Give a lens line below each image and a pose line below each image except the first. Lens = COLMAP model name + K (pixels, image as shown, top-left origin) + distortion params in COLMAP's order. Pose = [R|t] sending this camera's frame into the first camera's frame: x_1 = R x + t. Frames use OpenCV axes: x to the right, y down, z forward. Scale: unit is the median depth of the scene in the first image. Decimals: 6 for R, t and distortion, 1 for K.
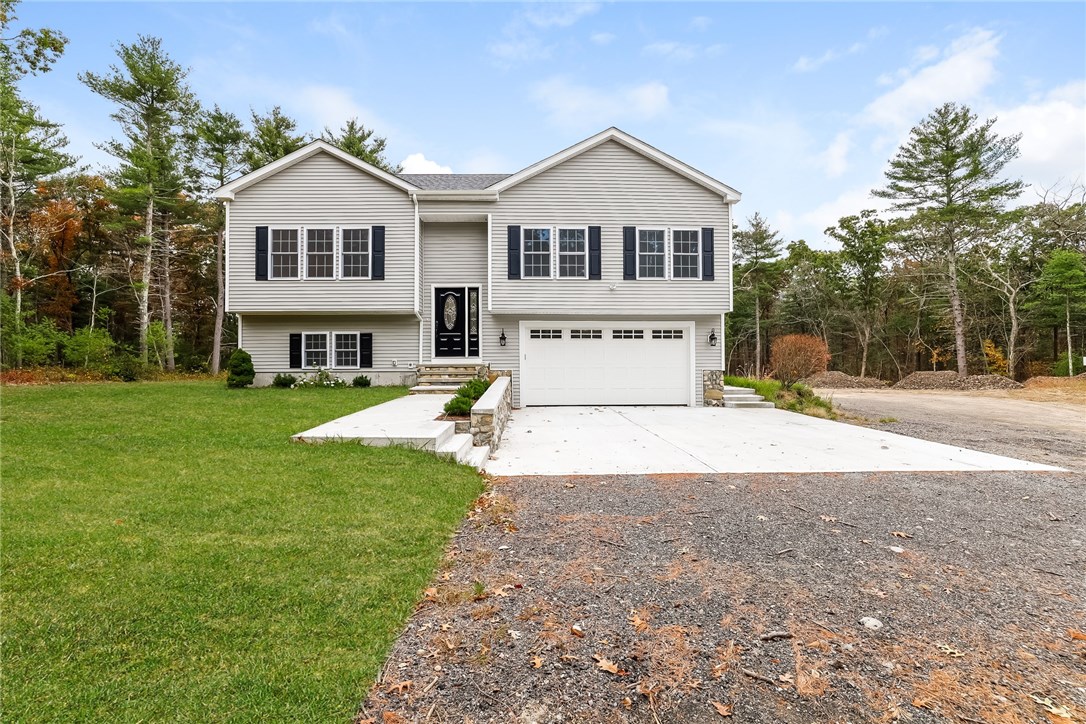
lens RADIAL K [[465.4, 0, 541.9], [0, 465.4, 358.6], [0, 0, 1]] dist [-0.047012, 0.015507]
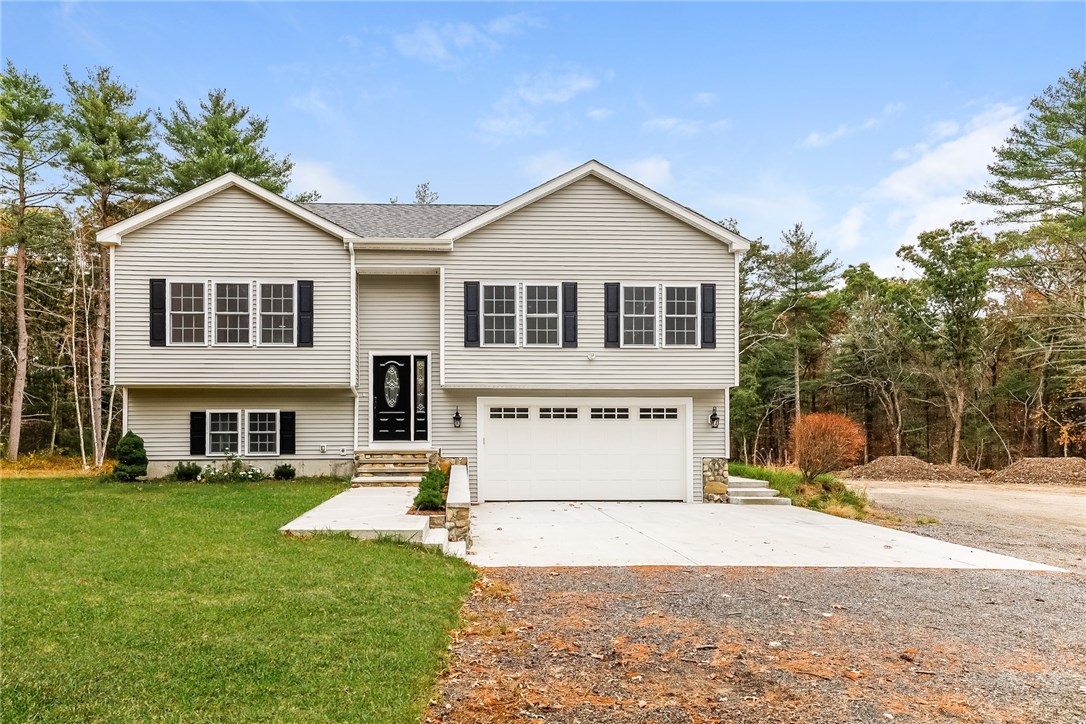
lens RADIAL K [[696.9, 0, 489.6], [0, 696.9, 428.0], [0, 0, 1]] dist [0.026231, 0.003495]
pose [[0.999926, 0.001818, 0.012050, -0.041618], [-0.001734, 0.999974, -0.007019, -0.018345], [-0.012063, 0.006998, 0.999903, -0.227923]]
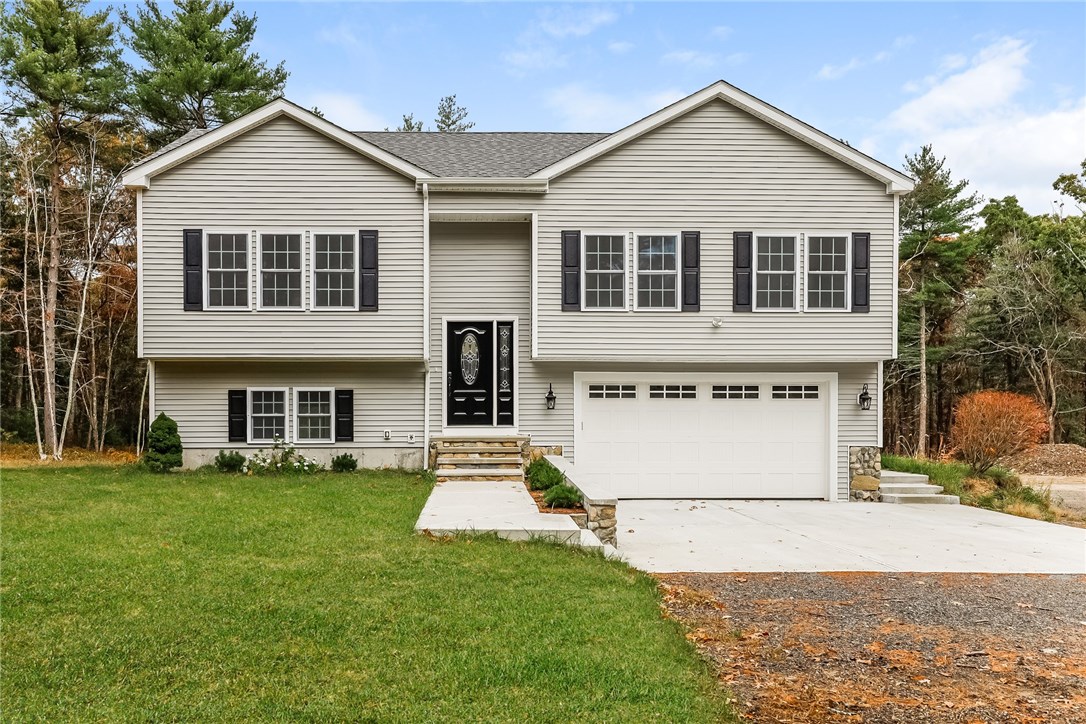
lens RADIAL K [[900.2, 0, 492.7], [0, 900.2, 431.2], [0, 0, 1]] dist [-0.006398, 0.030587]
pose [[0.999992, 0.002523, -0.003137, -0.163322], [-0.002462, 0.999810, 0.019329, -0.020942], [0.003185, -0.019321, 0.999808, -0.297920]]
